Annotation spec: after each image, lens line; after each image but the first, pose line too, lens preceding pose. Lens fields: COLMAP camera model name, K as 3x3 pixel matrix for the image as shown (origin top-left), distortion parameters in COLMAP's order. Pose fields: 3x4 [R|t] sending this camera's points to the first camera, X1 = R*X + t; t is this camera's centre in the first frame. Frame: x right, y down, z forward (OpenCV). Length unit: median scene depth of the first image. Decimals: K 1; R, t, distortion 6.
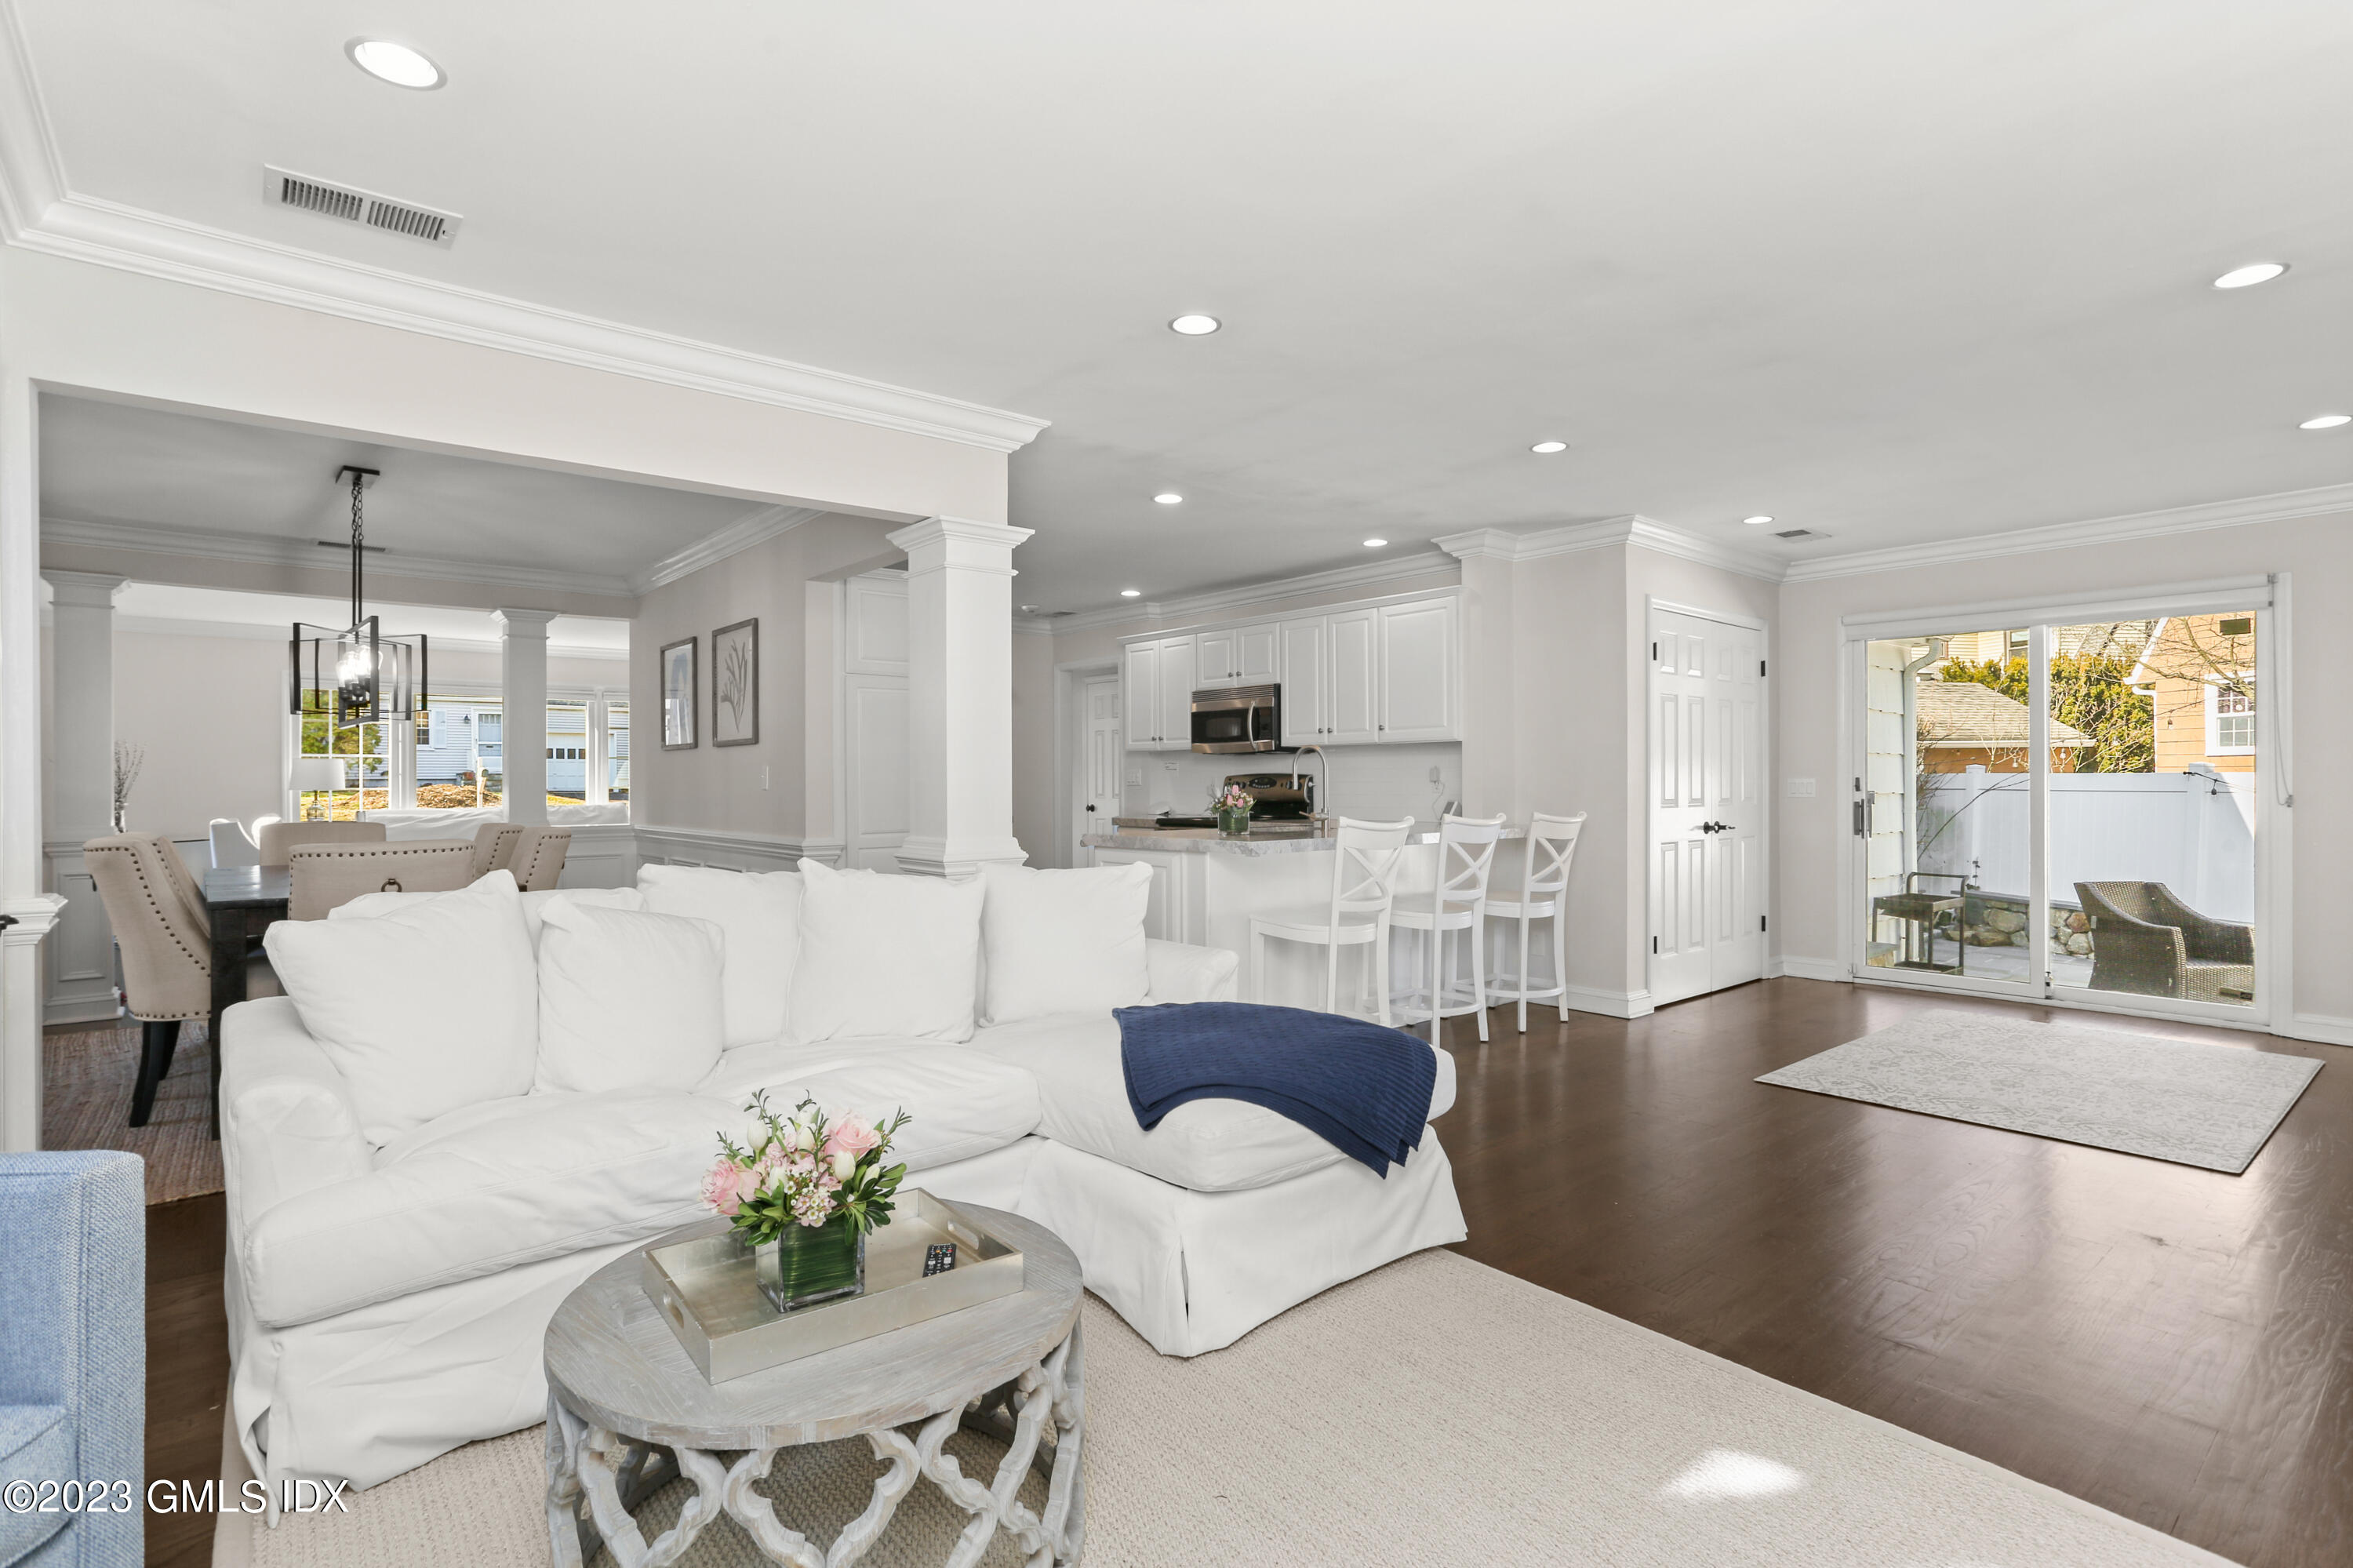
lens RADIAL K [[1178.9, 0, 1173.7], [0, 1178.9, 776.9], [0, 0, 1]] dist [-0.063325, 0.044523]
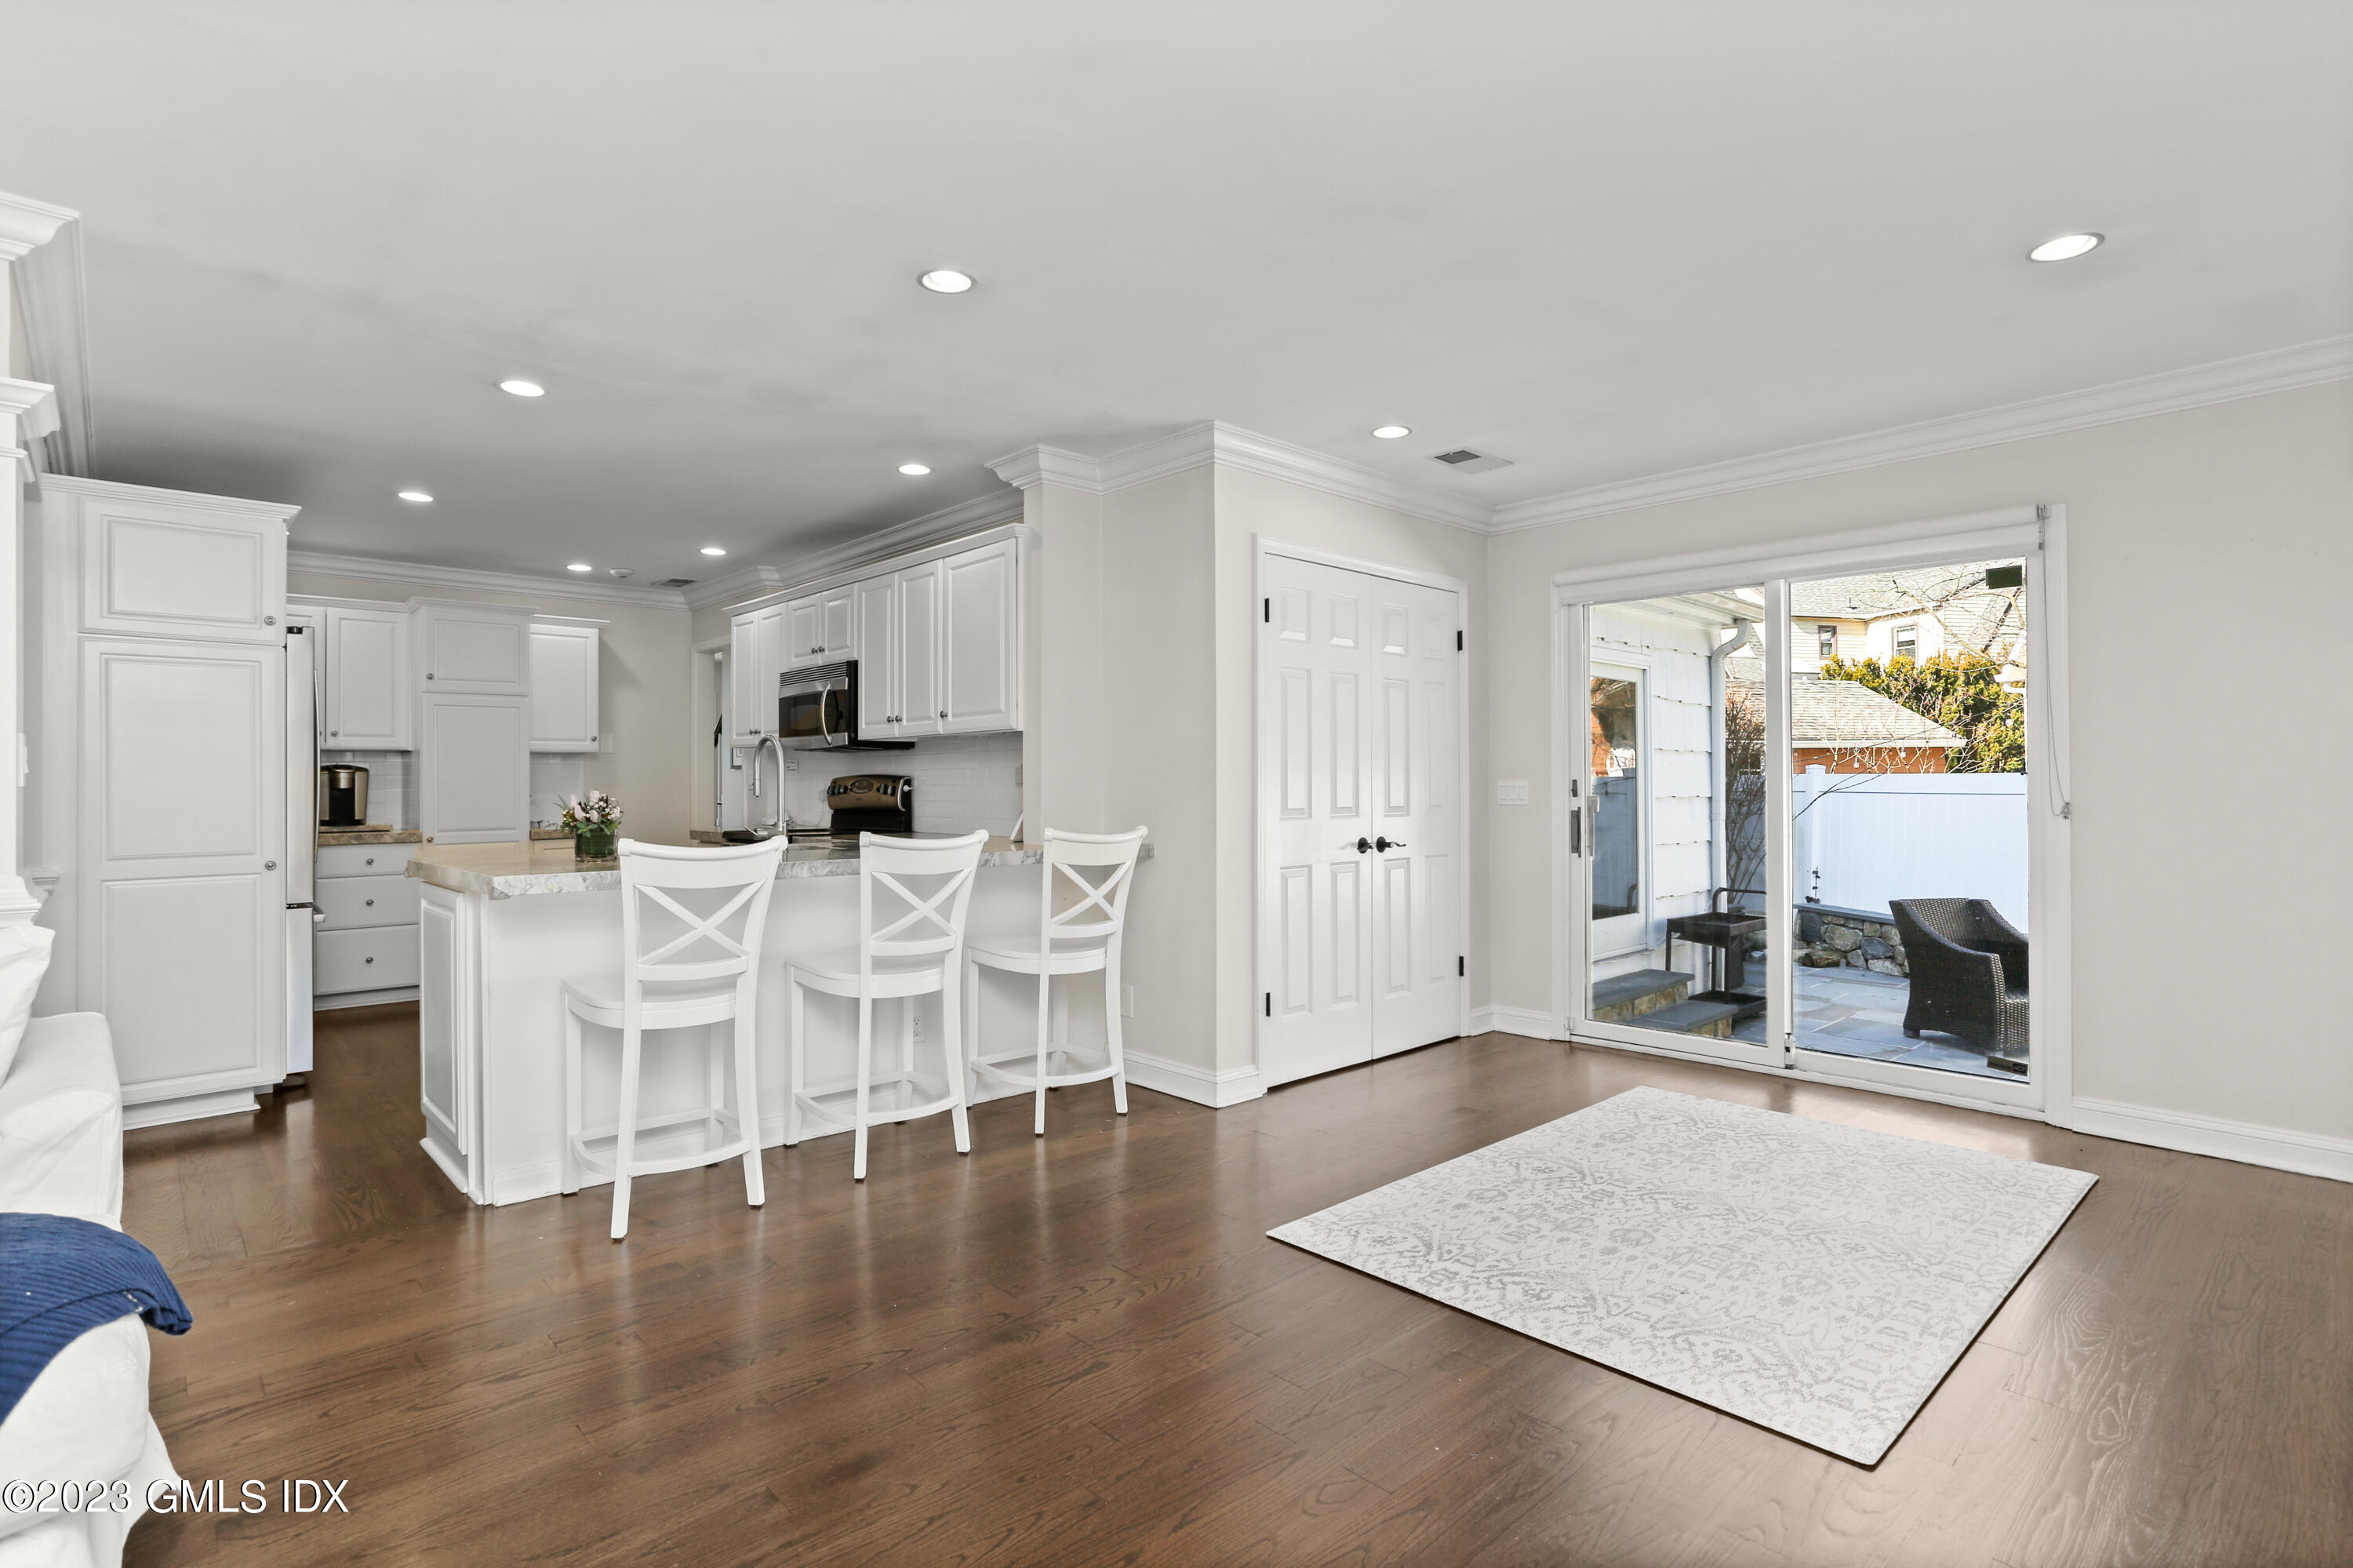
lens RADIAL K [[1155.6, 0, 1175.6], [0, 1155.6, 763.7], [0, 0, 1]] dist [-0.065917, 0.044484]
pose [[0.999131, 0.000533, 0.041680, 0.288032], [-0.000019, 0.999924, -0.012329, -0.000467], [-0.041683, 0.012317, 0.999055, 0.237761]]
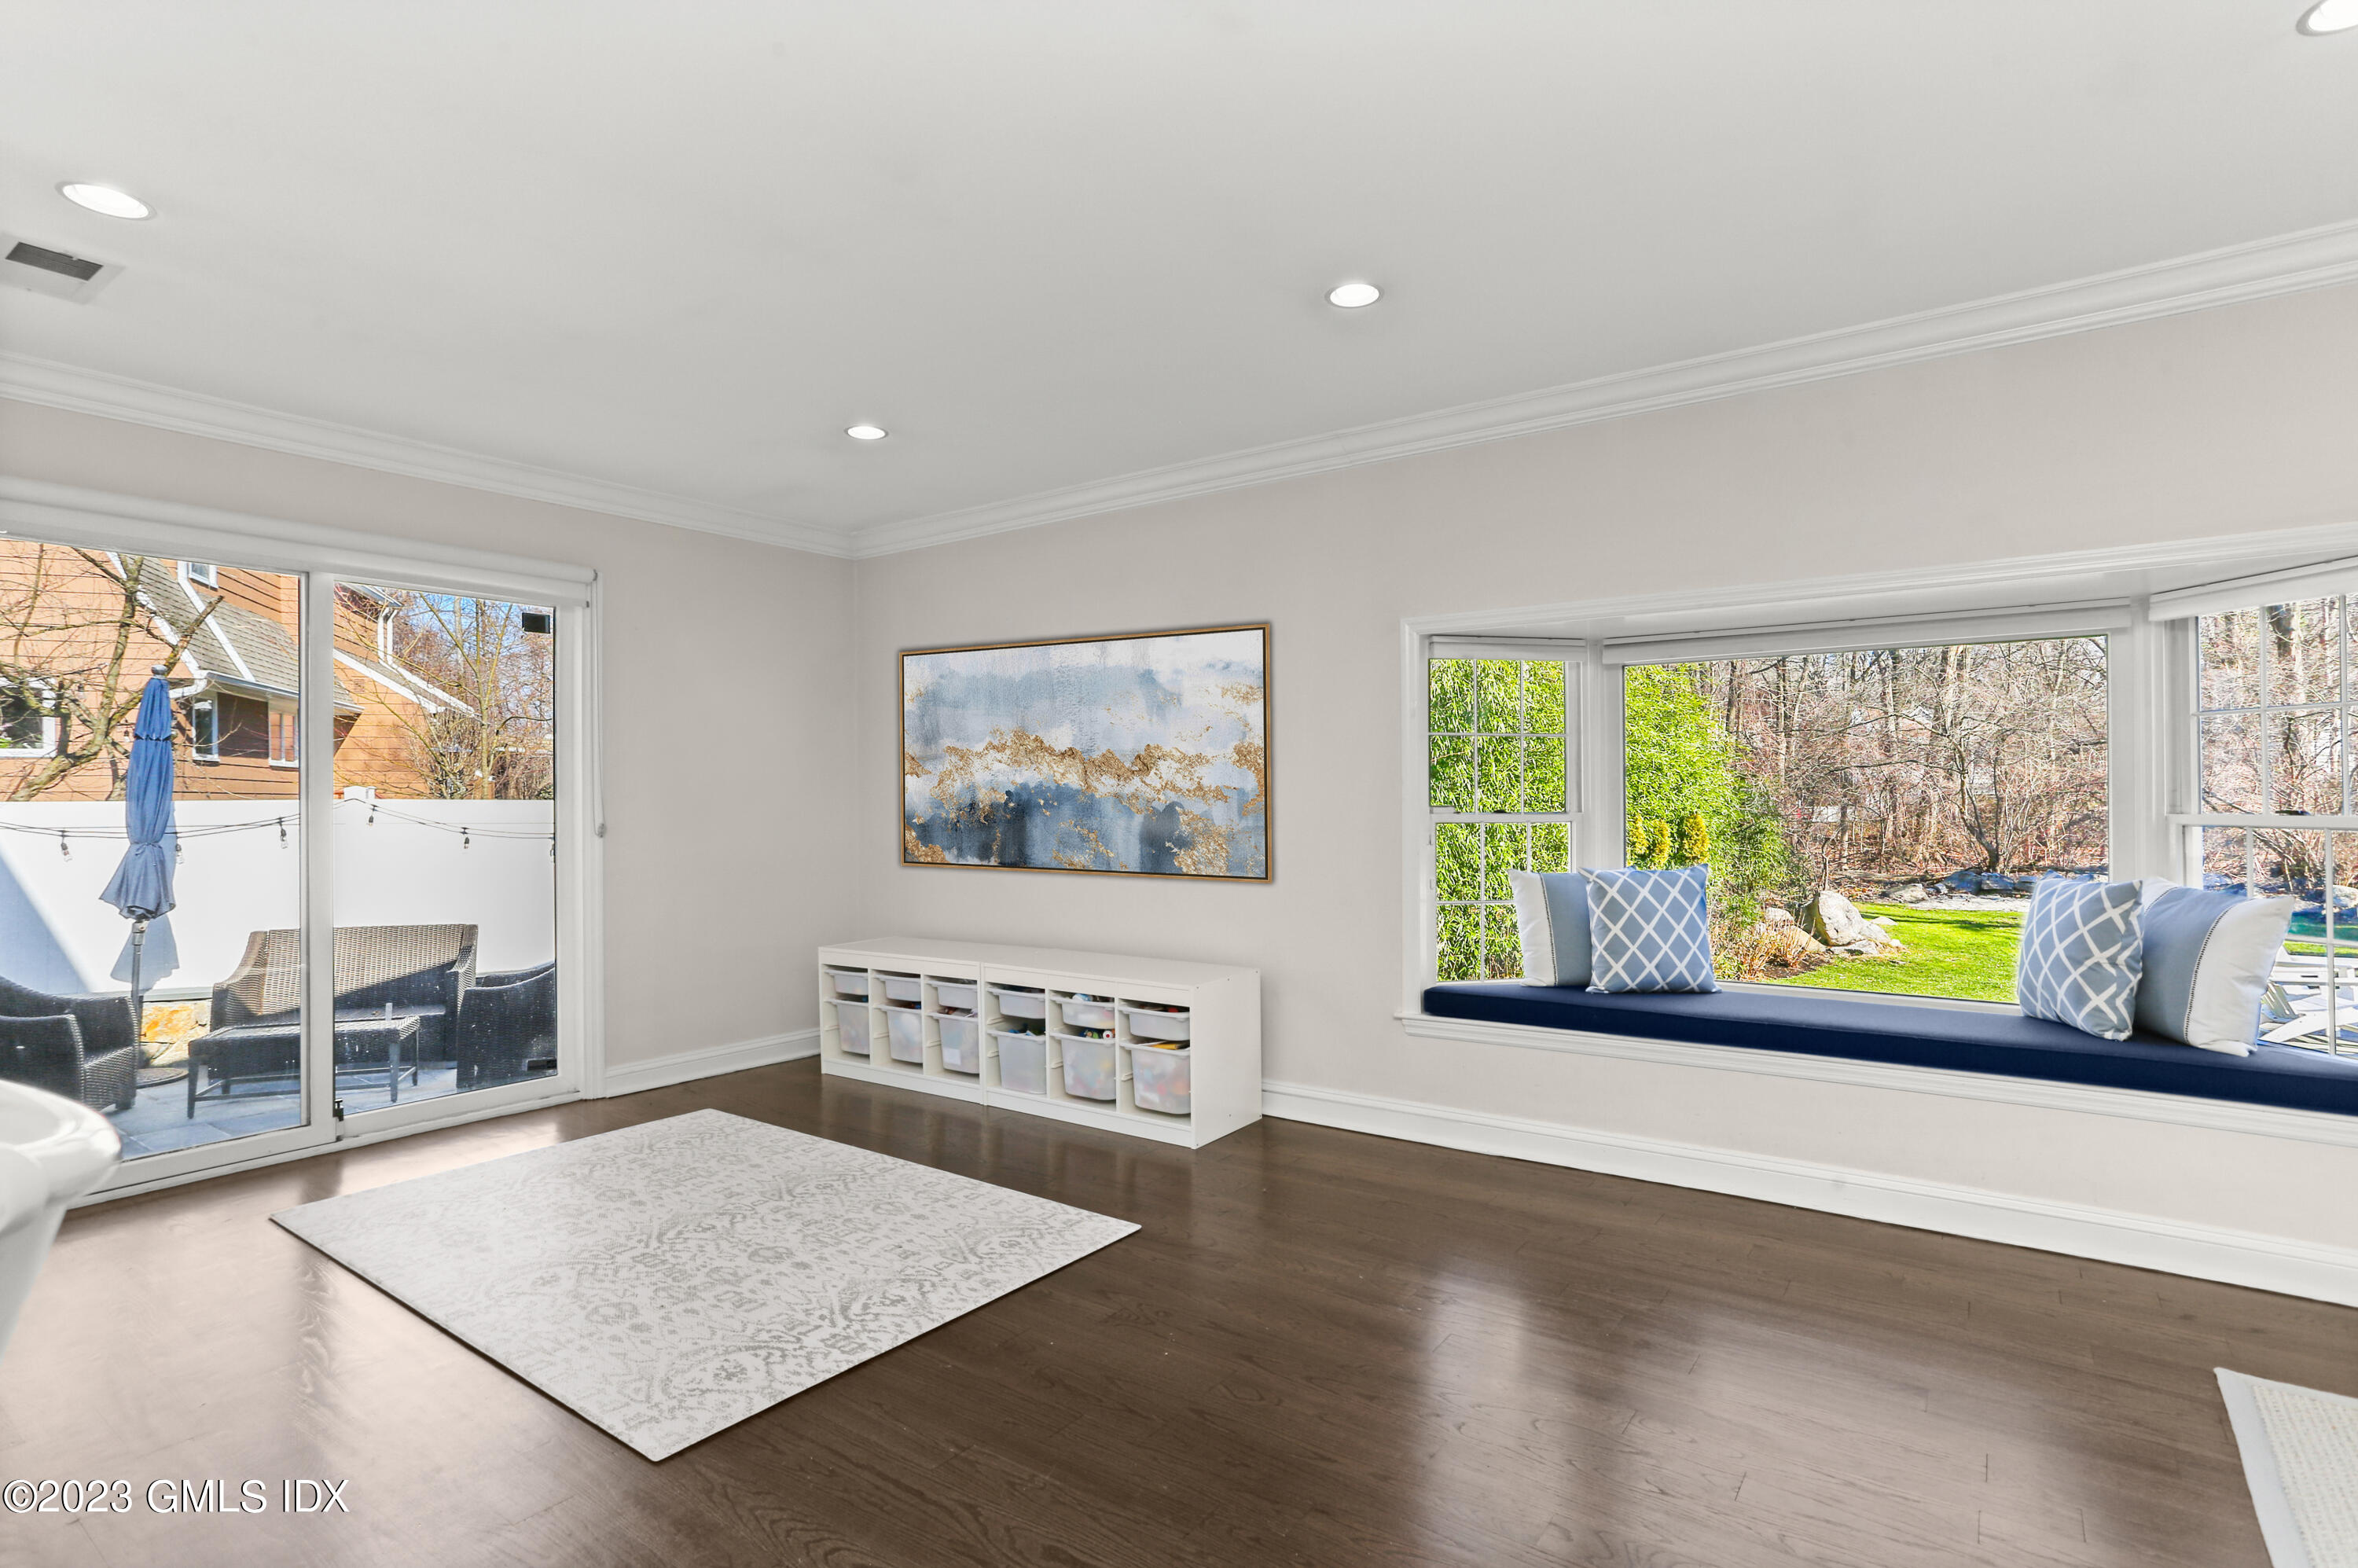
lens RADIAL K [[1157.9, 0, 1178.1], [0, 1157.9, 763.7], [0, 0, 1]] dist [-0.065917, 0.044484]
pose [[-0.218193, 0.025689, 0.975567, 0.019881], [0.008568, 0.999665, -0.024408, -0.004061], [-0.975868, 0.003034, -0.218340, 0.591678]]
